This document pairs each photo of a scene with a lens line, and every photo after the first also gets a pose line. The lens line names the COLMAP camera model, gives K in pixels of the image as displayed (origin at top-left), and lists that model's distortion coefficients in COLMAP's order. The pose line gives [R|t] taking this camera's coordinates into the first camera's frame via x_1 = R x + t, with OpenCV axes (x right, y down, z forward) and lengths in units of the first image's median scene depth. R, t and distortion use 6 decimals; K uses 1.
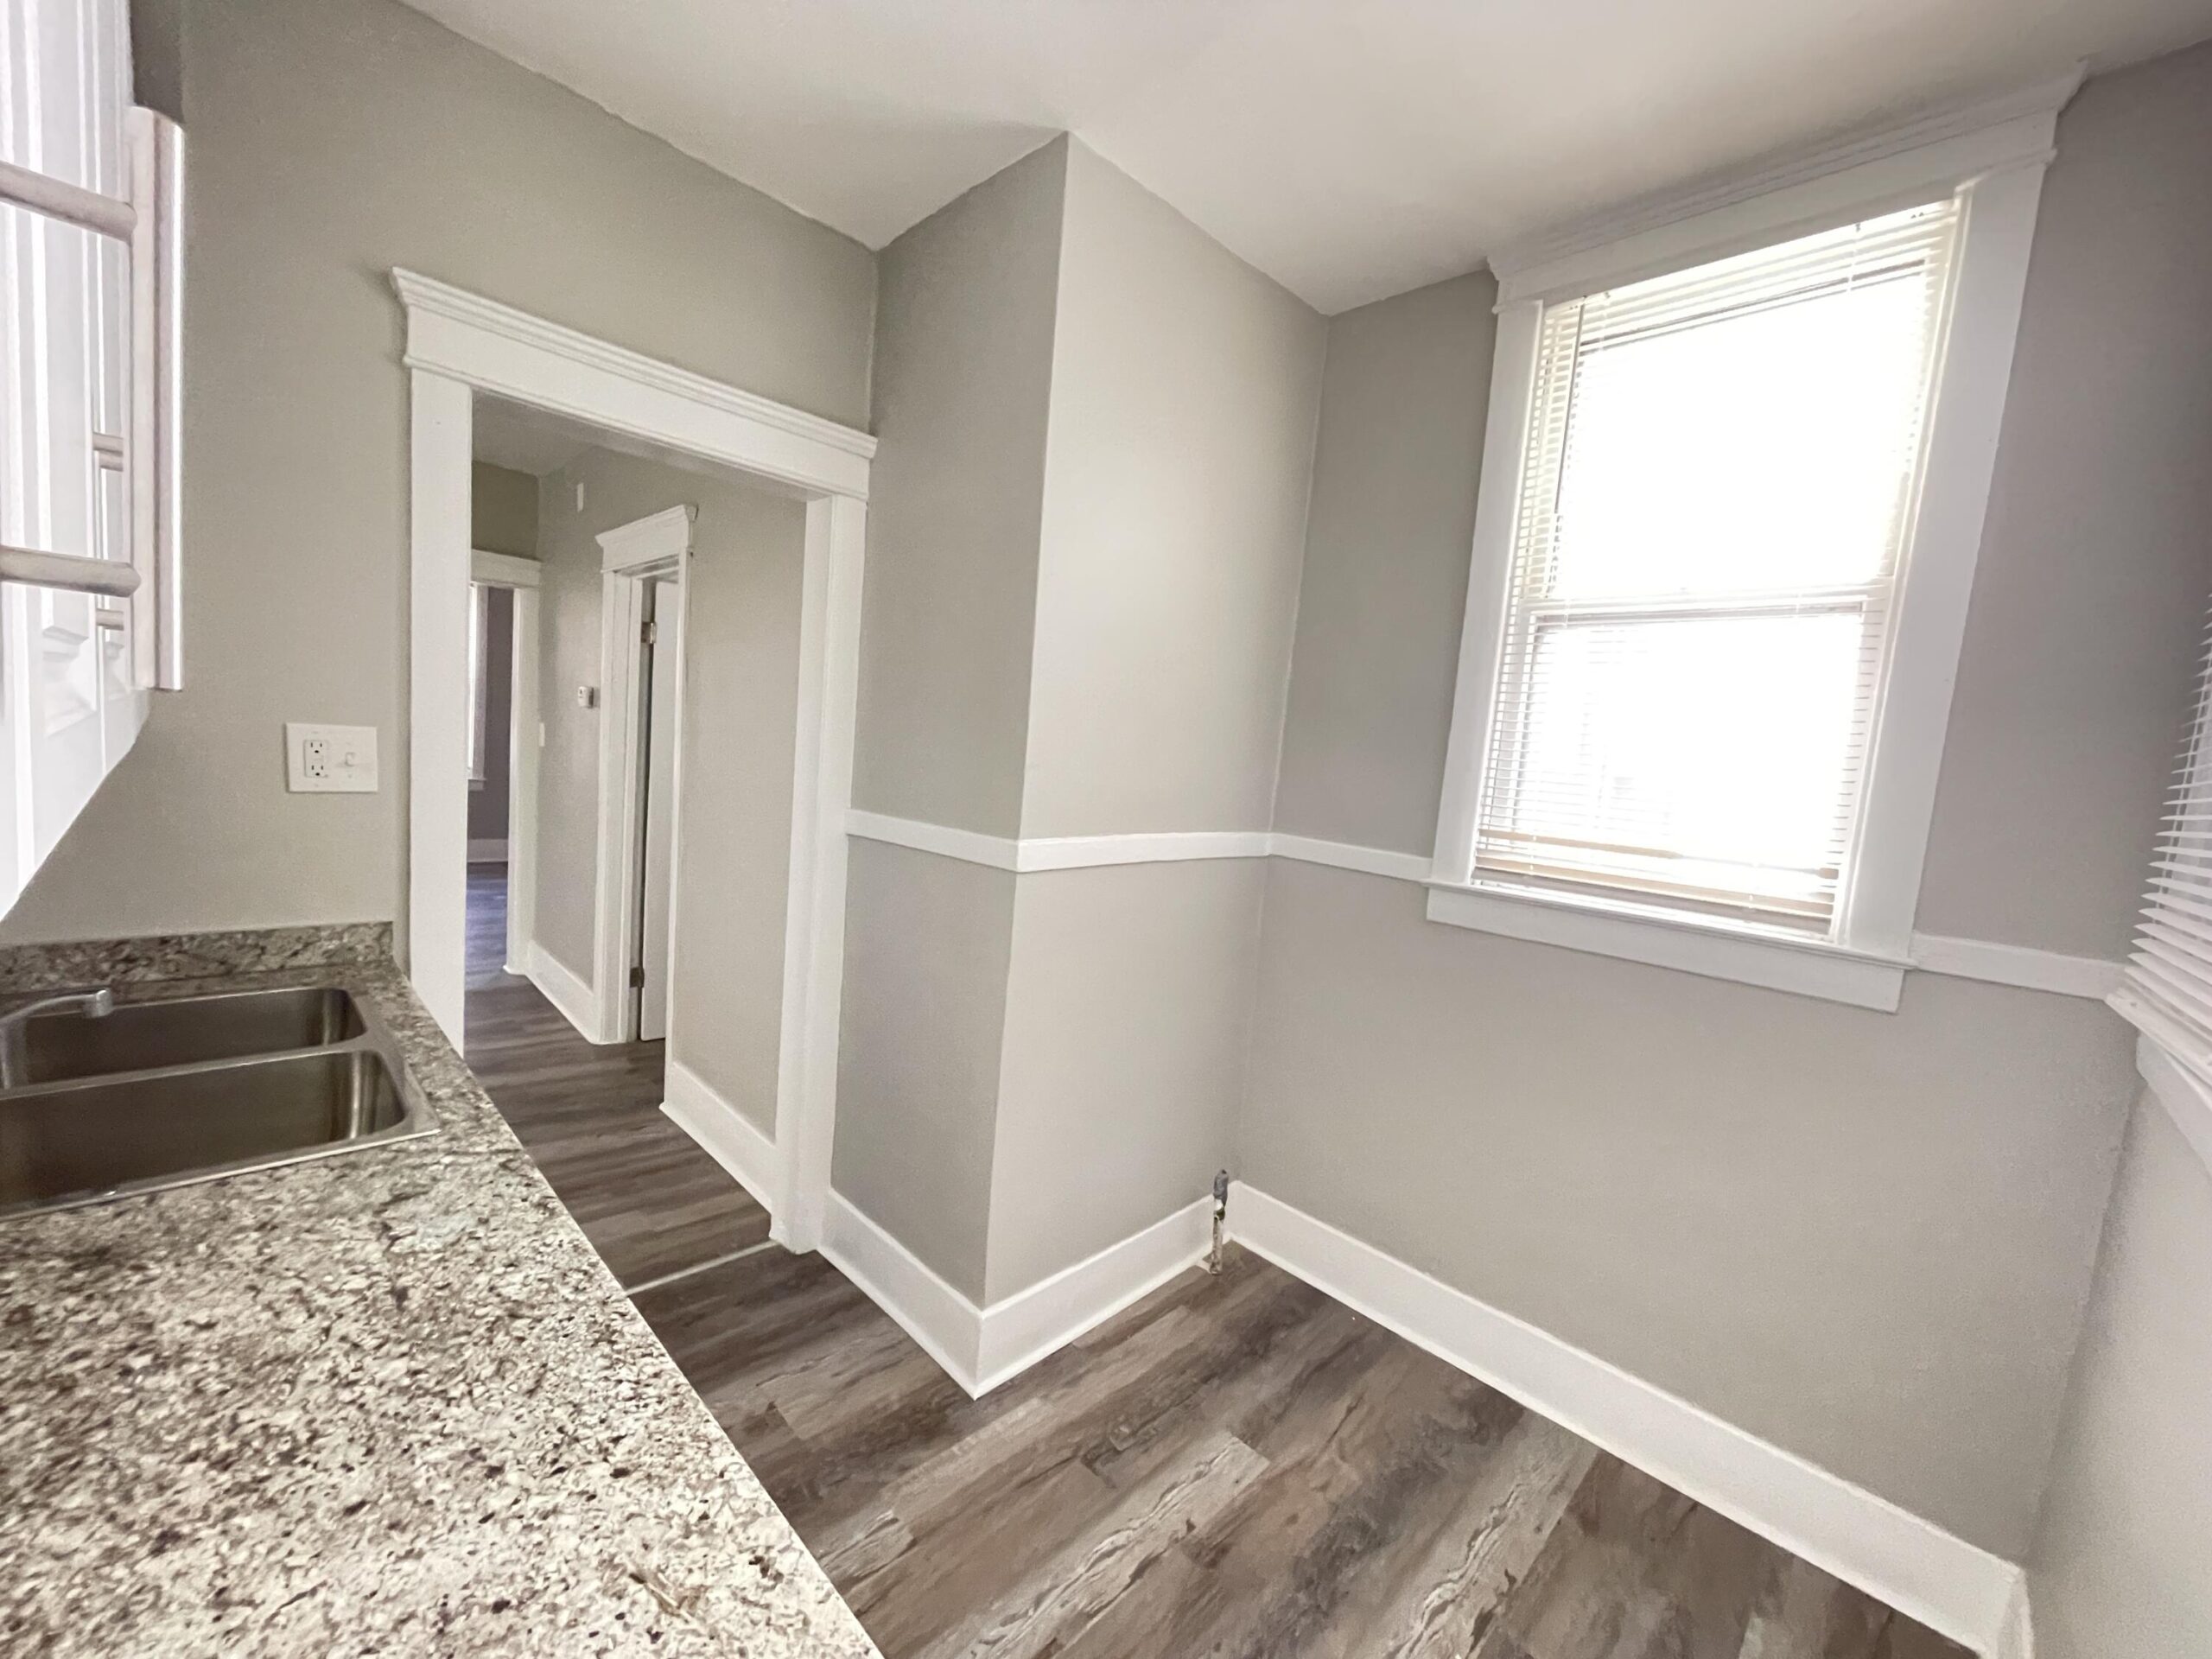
lens RADIAL K [[892.9, 0, 1102.9], [0, 892.9, 840.0], [0, 0, 1]] dist [0.001299, -0.001683]
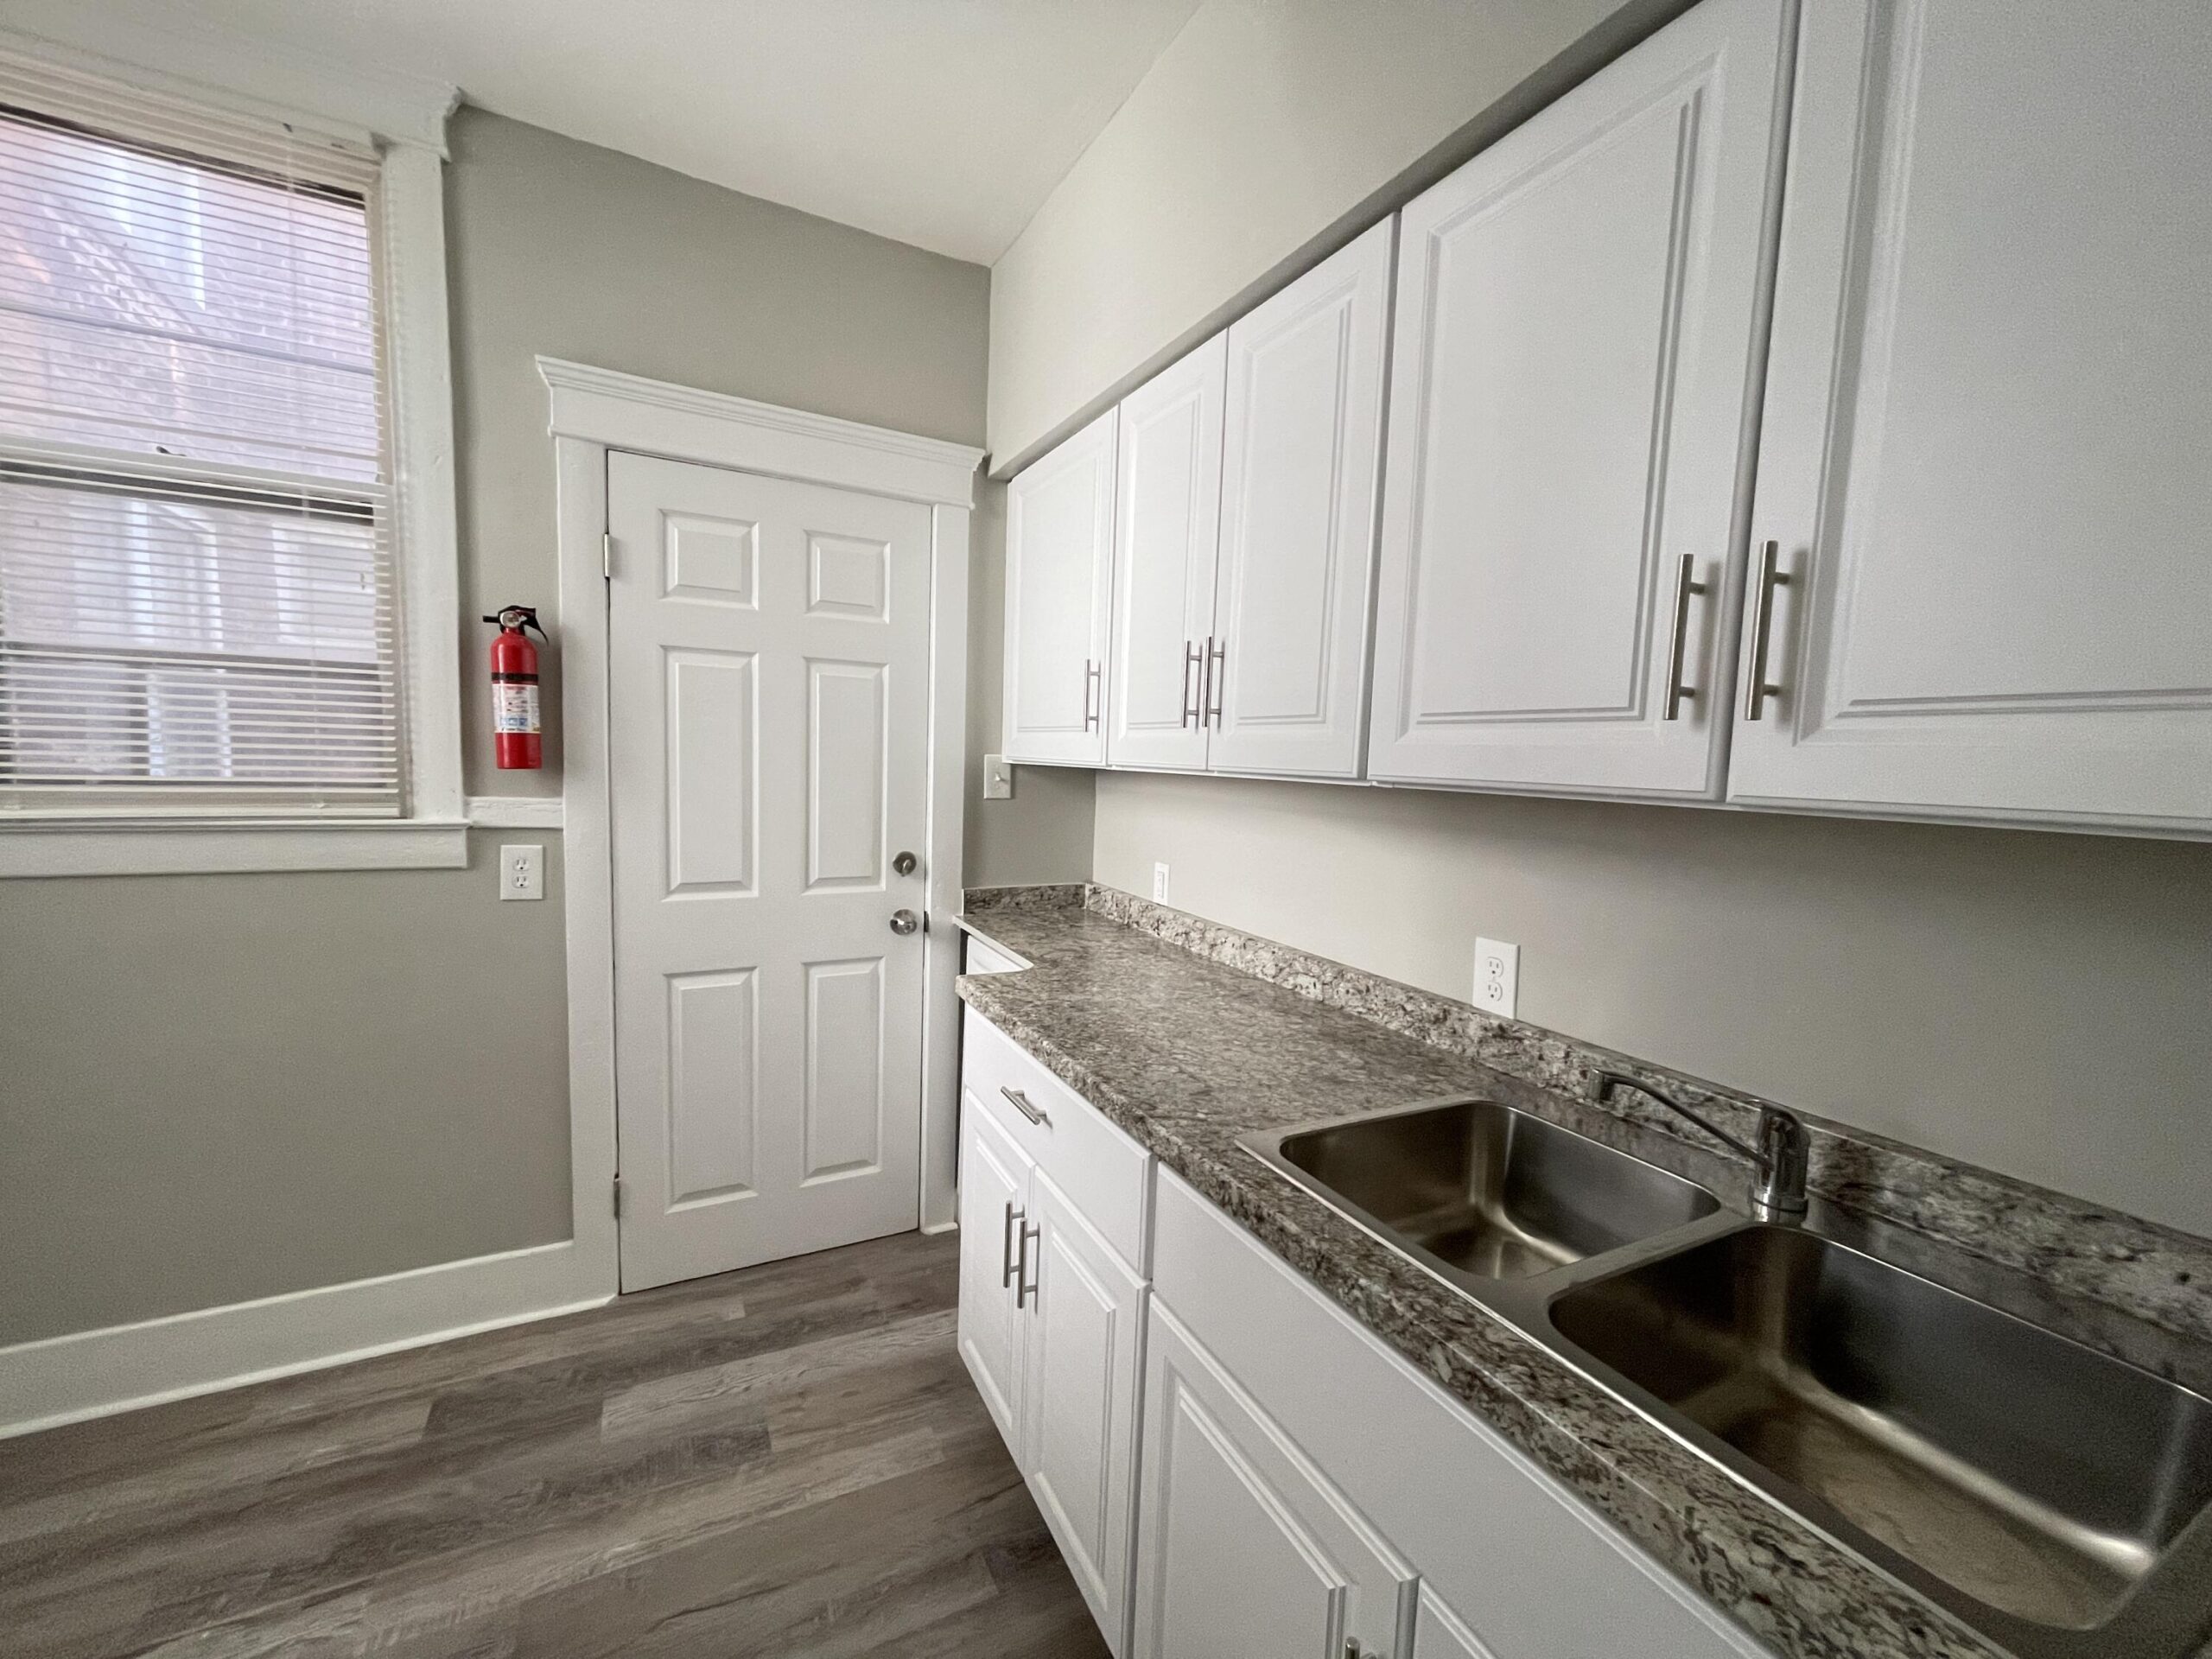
lens RADIAL K [[892.9, 0, 1090.4], [0, 892.9, 837.8], [0, 0, 1]] dist [0.001299, -0.001683]
pose [[-0.938690, -0.152491, 0.309205, -0.538347], [-0.086917, 0.972566, 0.215778, -0.137743], [-0.333626, 0.175674, -0.926192, 1.227137]]
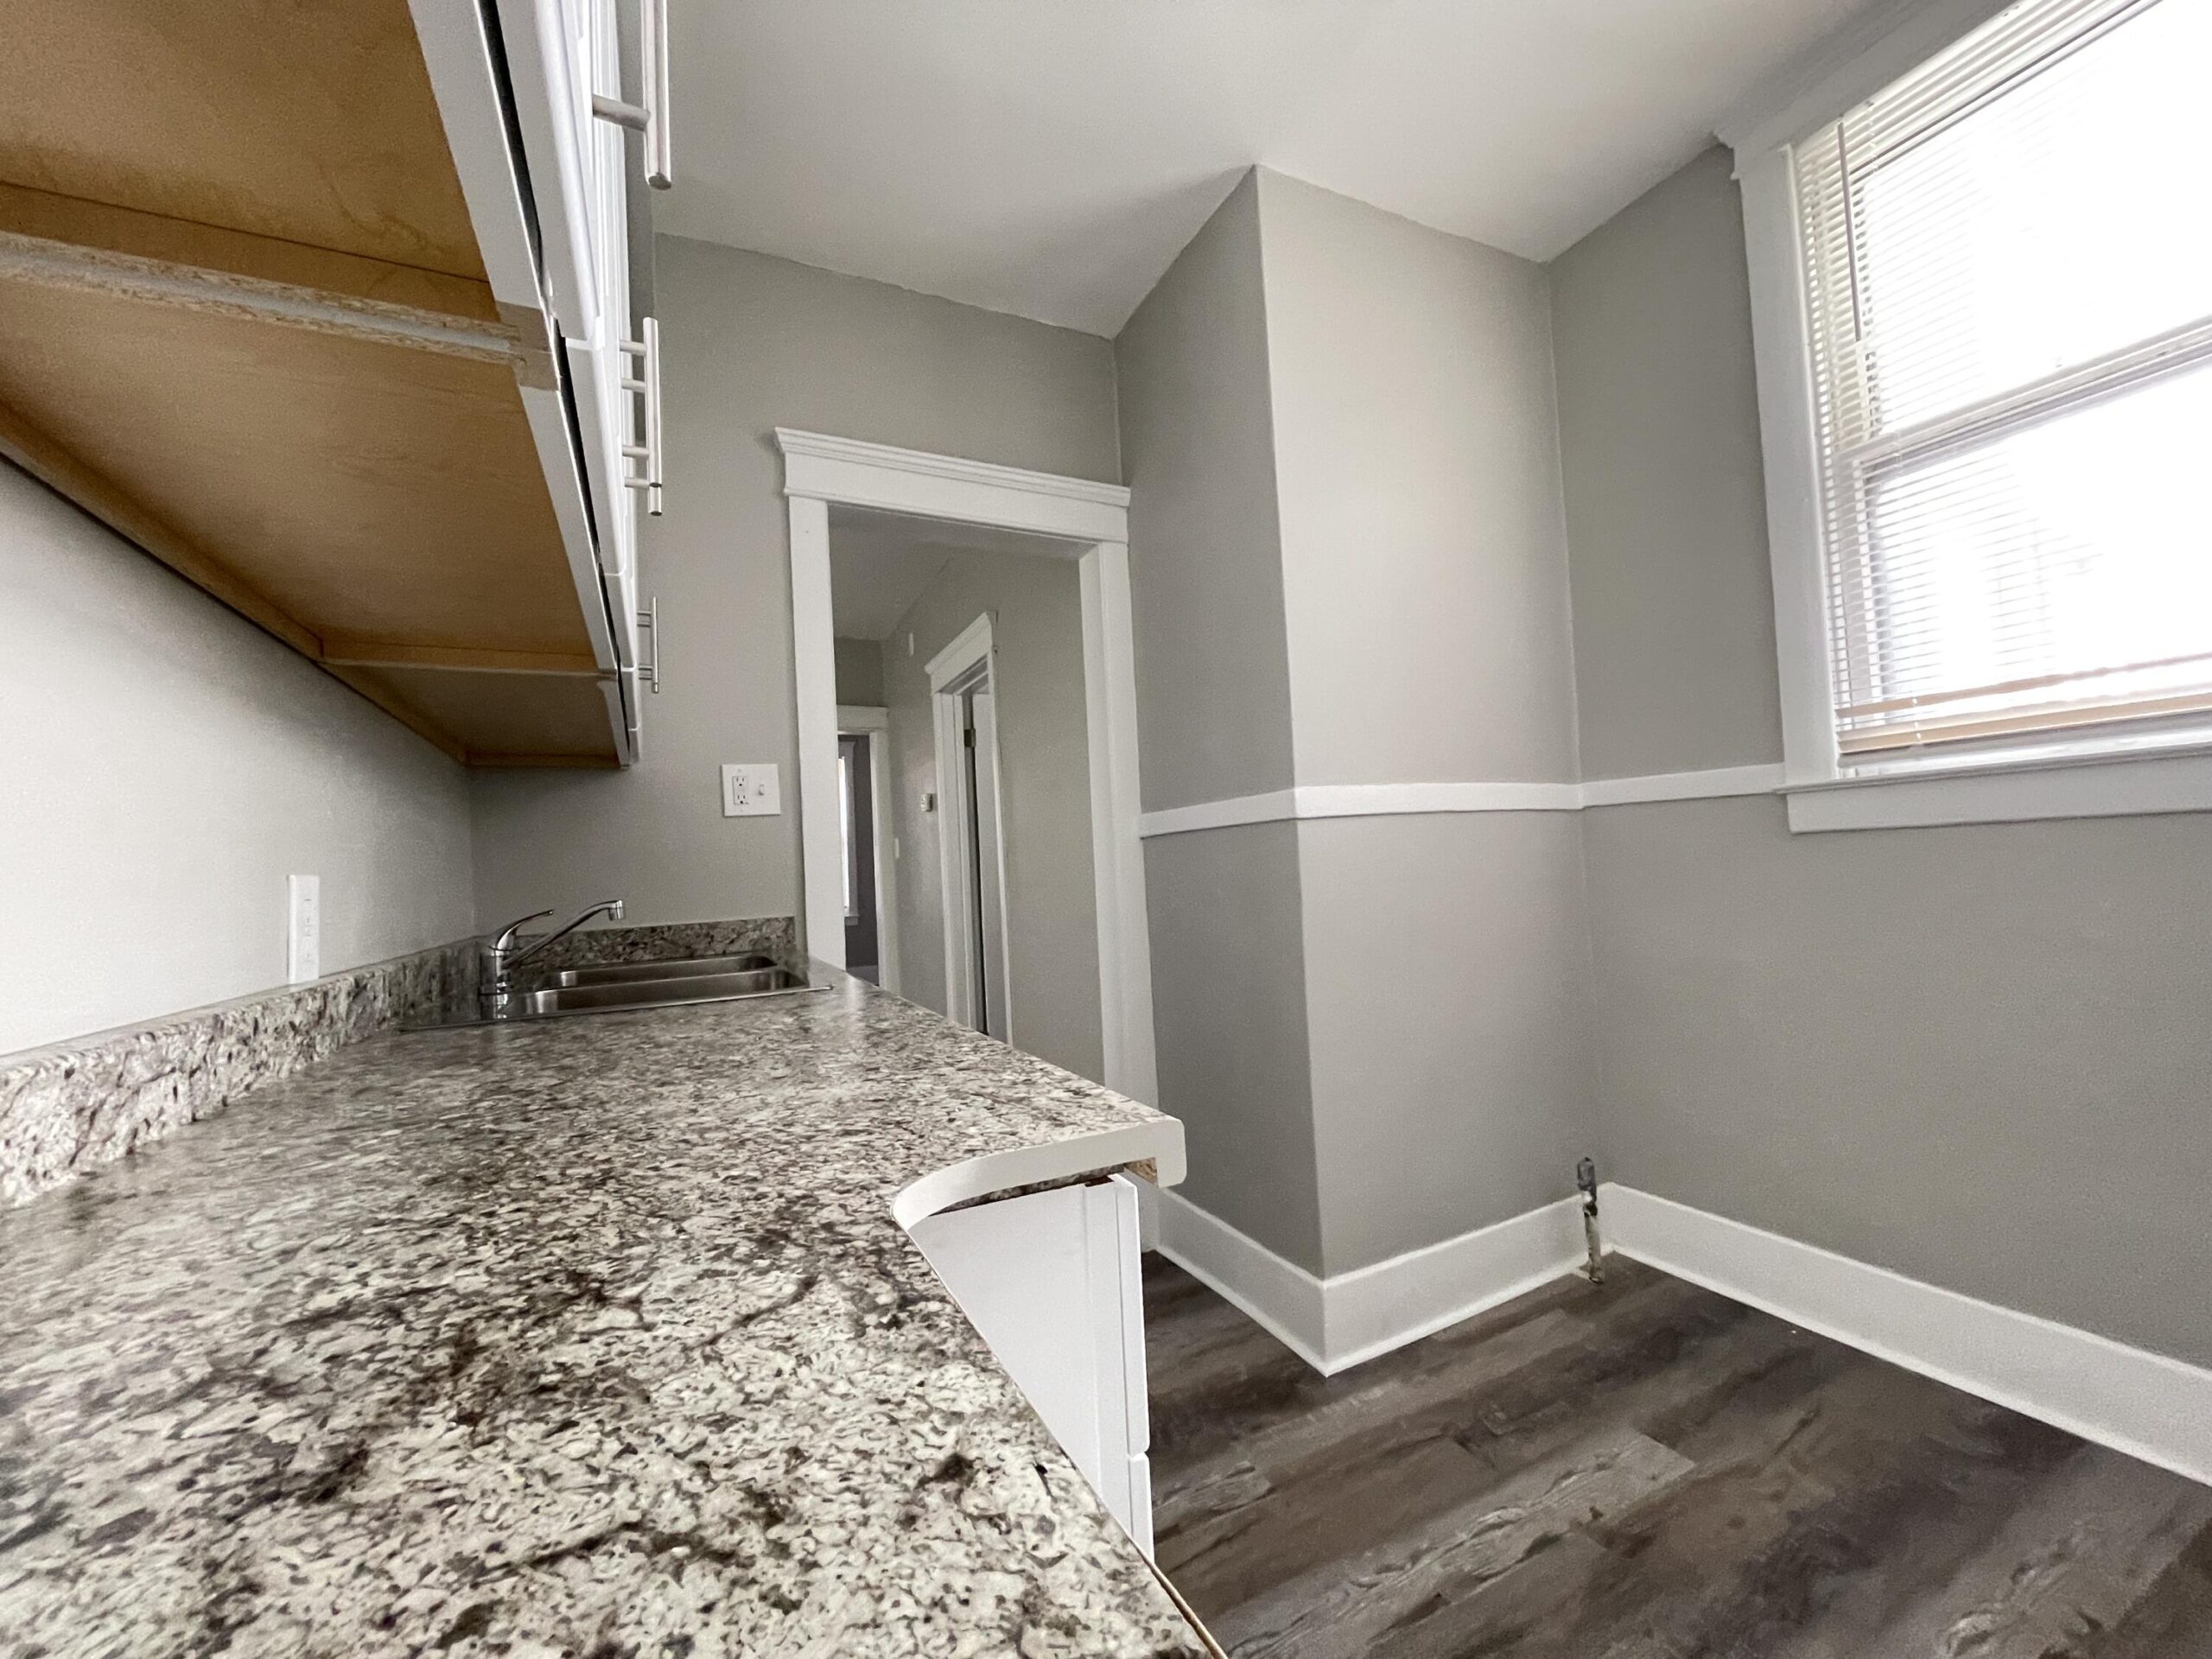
lens RADIAL K [[892.9, 0, 1102.7], [0, 892.9, 841.5], [0, 0, 1]] dist [0.001299, -0.001683]
pose [[0.936401, -0.141602, -0.321094, 0.021260], [0.095042, 0.983113, -0.156381, 0.223744], [0.337816, 0.115918, 0.934047, -0.029934]]
